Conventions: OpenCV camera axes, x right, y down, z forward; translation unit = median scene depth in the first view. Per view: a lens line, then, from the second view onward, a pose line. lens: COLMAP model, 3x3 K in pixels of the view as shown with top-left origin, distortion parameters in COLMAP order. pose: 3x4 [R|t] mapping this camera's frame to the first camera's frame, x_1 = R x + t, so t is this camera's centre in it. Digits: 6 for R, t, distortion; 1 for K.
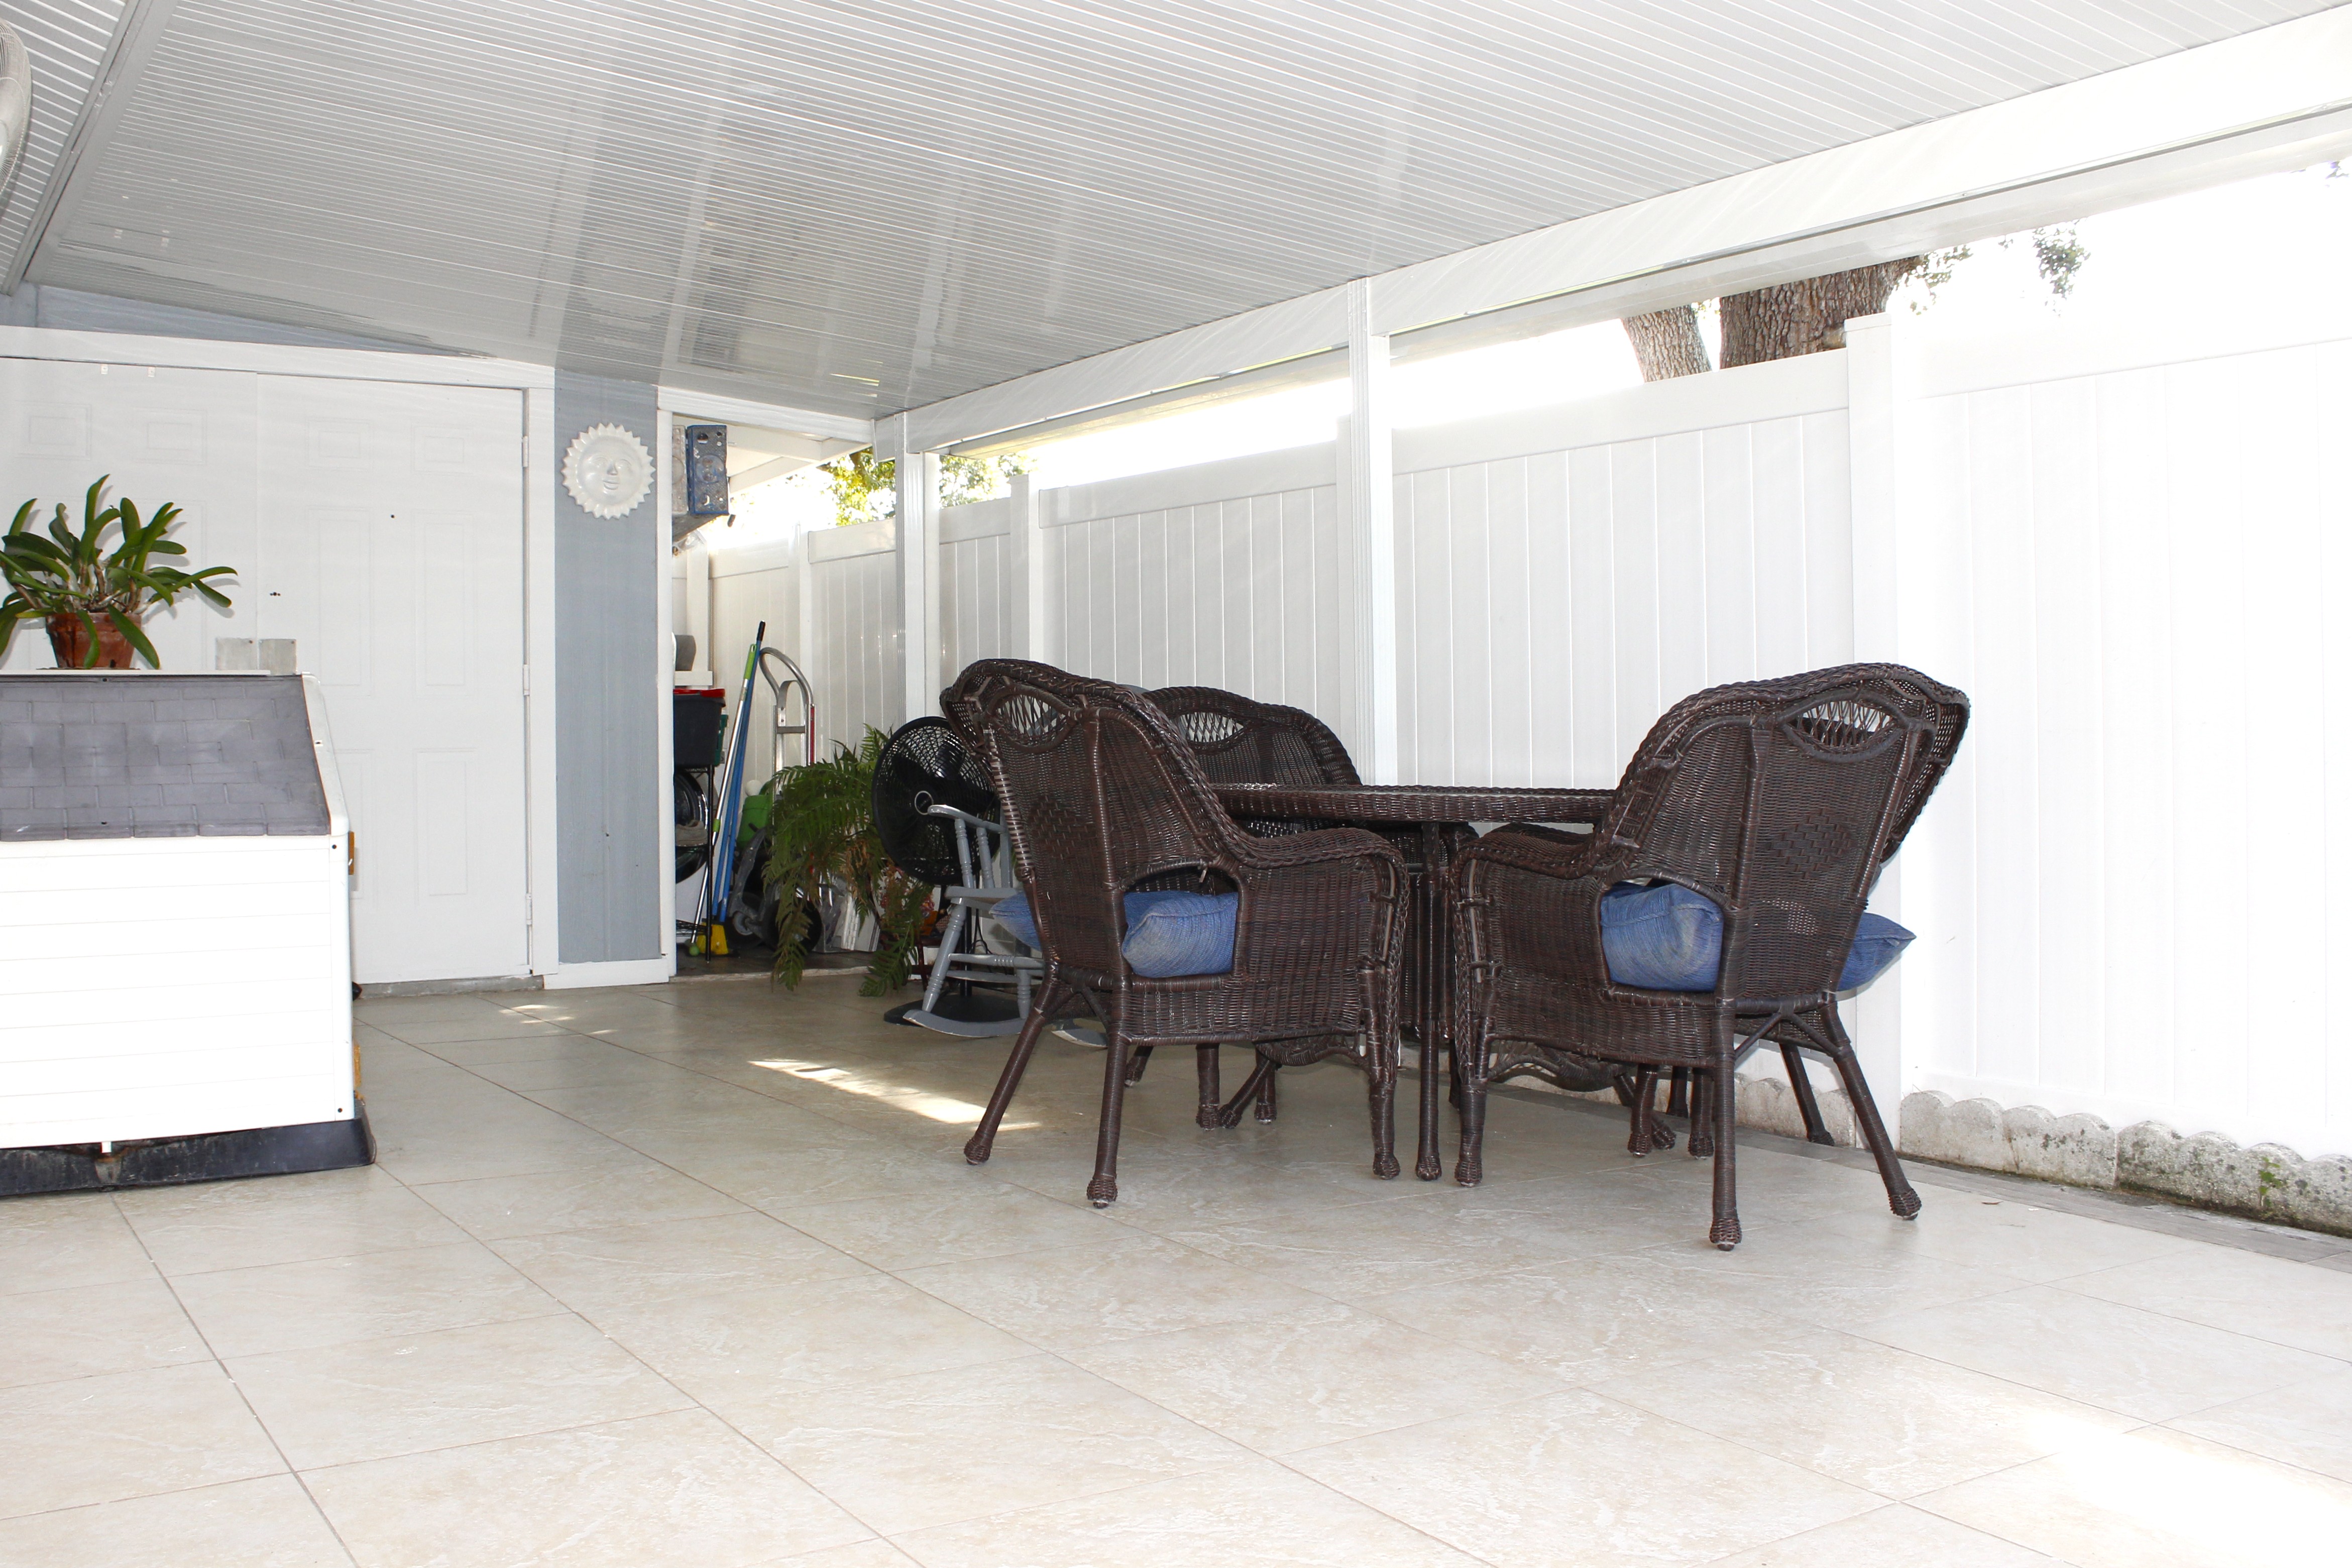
lens RADIAL K [[2159.1, 0, 1182.7], [0, 2159.1, 775.1], [0, 0, 1]] dist [-0.164518, 0.049874]
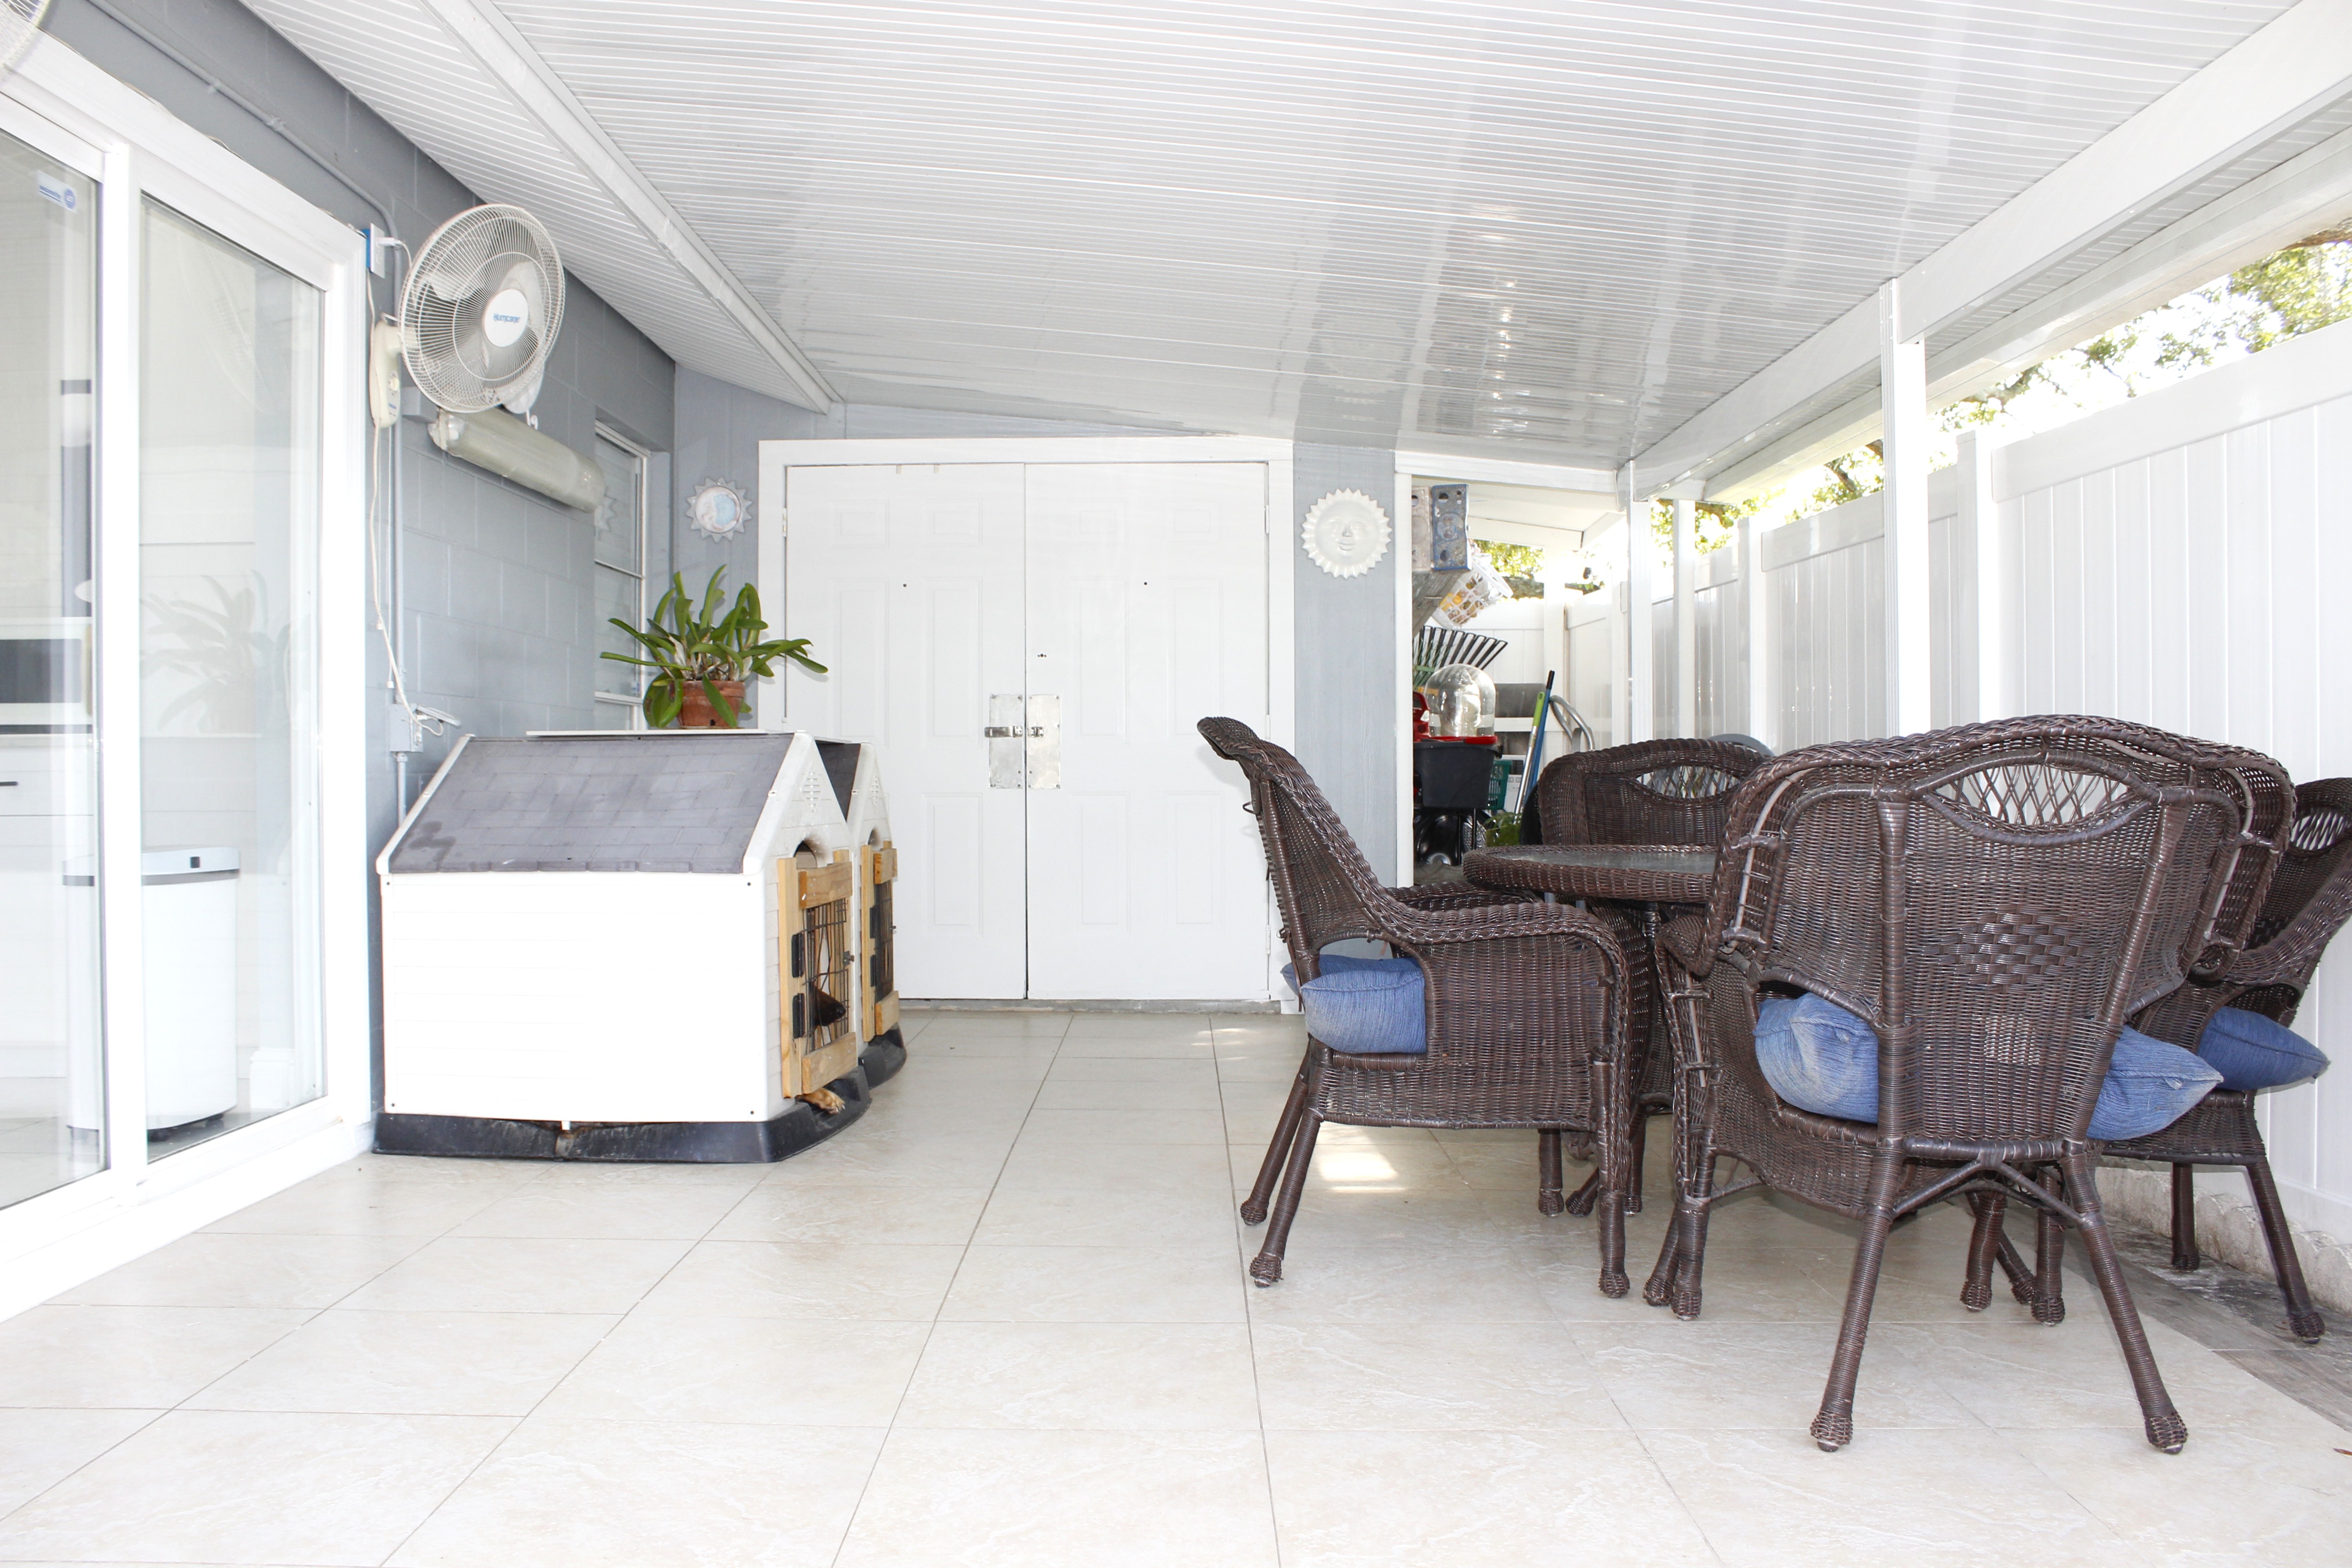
lens RADIAL K [[2014.2, 0, 1170.0], [0, 2014.2, 784.8], [0, 0, 1]] dist [-0.148818, 0.109273]
pose [[0.834924, 0.009013, -0.550291, 0.398287], [-0.015162, 0.999863, -0.006628, -0.016574], [0.550156, 0.013877, 0.834946, 0.212255]]
